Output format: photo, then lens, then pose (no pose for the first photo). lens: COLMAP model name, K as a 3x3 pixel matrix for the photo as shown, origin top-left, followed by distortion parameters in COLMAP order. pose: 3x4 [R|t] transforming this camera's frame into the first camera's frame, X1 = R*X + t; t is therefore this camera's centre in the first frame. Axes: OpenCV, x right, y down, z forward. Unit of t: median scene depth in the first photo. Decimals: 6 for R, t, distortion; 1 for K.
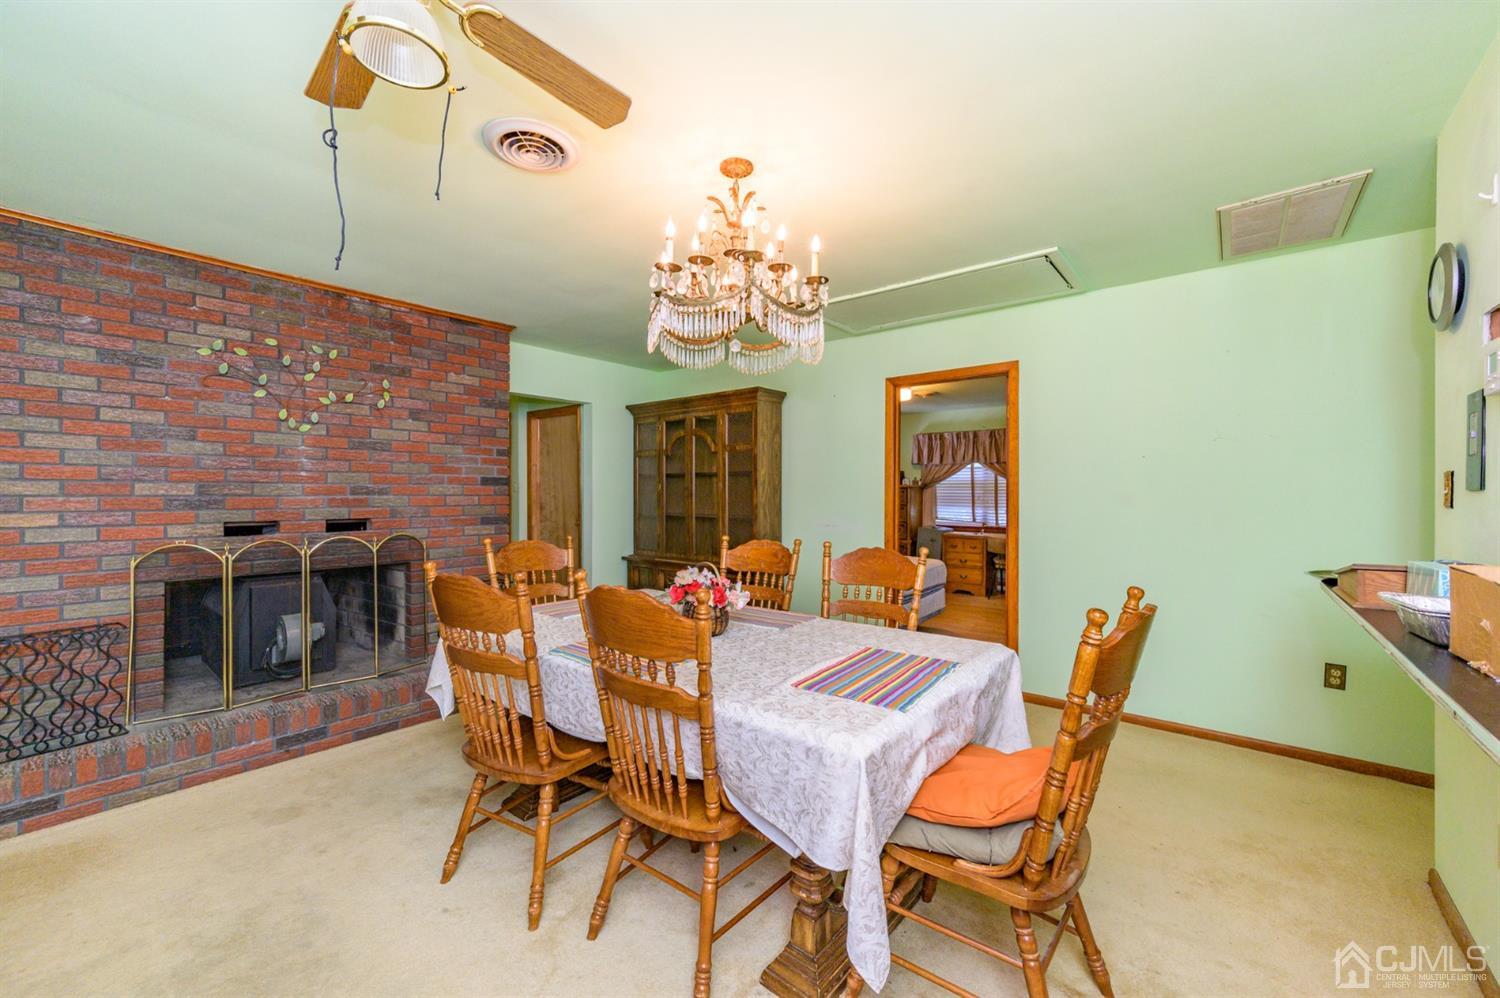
lens RADIAL K [[589.7, 0, 747.6], [0, 589.7, 501.4], [0, 0, 1]] dist [-0.000136, -0.000195]
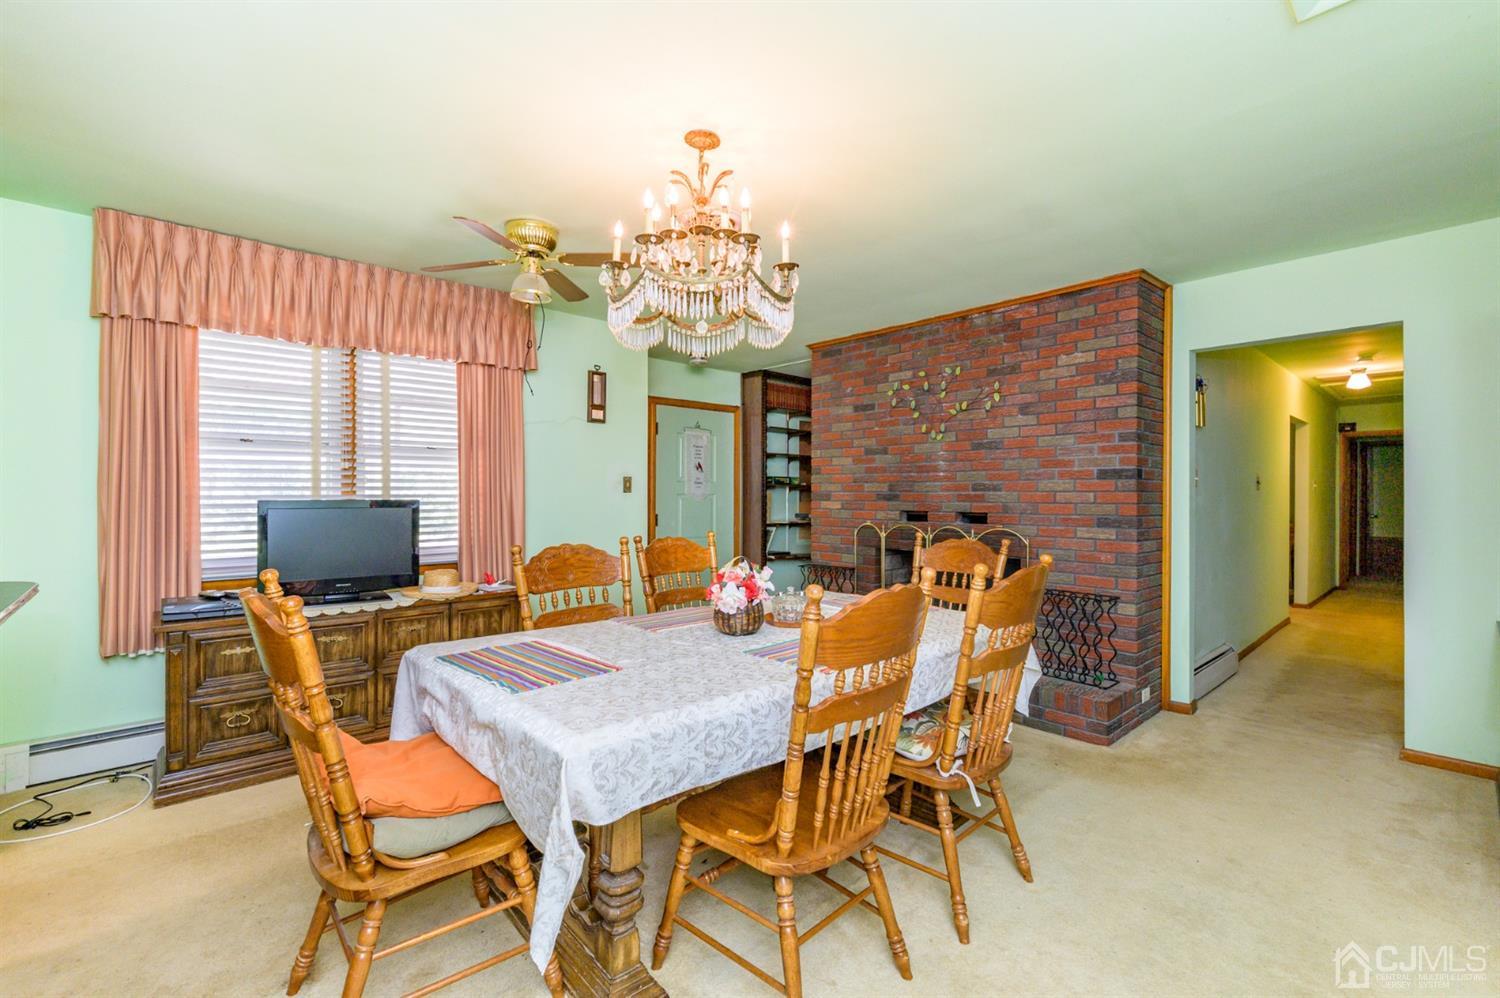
lens RADIAL K [[660.6, 0, 748.1], [0, 660.6, 499.3], [0, 0, 1]] dist [-0.003743, -0.000199]
pose [[-0.144217, 0.005924, -0.989528, 0.588705], [-0.014818, 0.999857, 0.008146, 0.000581], [0.989435, 0.015838, -0.144109, 0.705496]]
